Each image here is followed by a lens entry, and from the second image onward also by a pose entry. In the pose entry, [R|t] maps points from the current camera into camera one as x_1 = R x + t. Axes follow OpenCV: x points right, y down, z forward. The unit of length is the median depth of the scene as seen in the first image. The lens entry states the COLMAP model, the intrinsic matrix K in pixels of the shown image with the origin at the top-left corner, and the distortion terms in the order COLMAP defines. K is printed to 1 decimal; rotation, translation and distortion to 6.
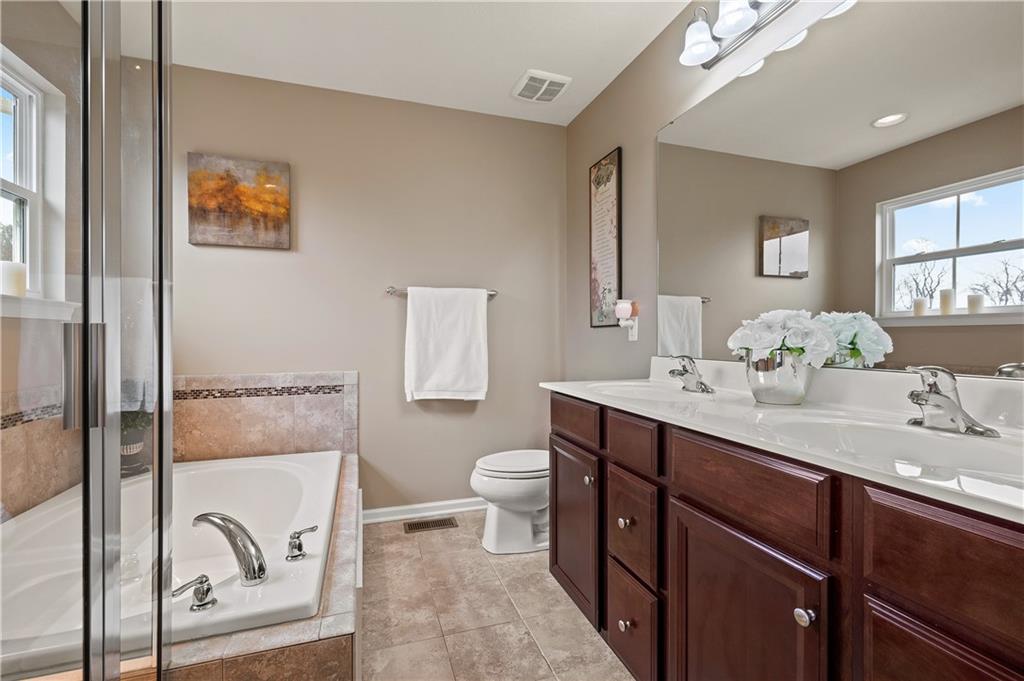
lens RADIAL K [[455.3, 0, 512.3], [0, 455.3, 339.5], [0, 0, 1]] dist [0.003929, -0.000313]
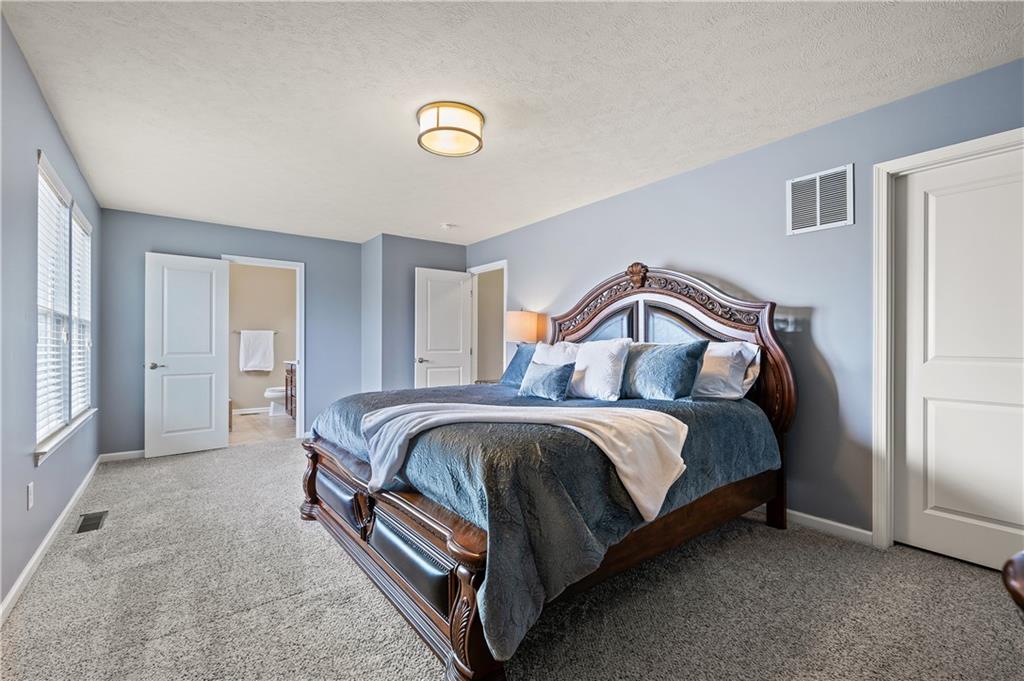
lens RADIAL K [[455.3, 0, 514.5], [0, 455.3, 342.3], [0, 0, 1]] dist [0.003929, -0.000313]
pose [[0.944342, 0.003418, 0.328948, 0.434301], [-0.000564, 0.999961, -0.008772, -0.017024], [-0.328965, 0.008099, 0.944307, -2.194177]]
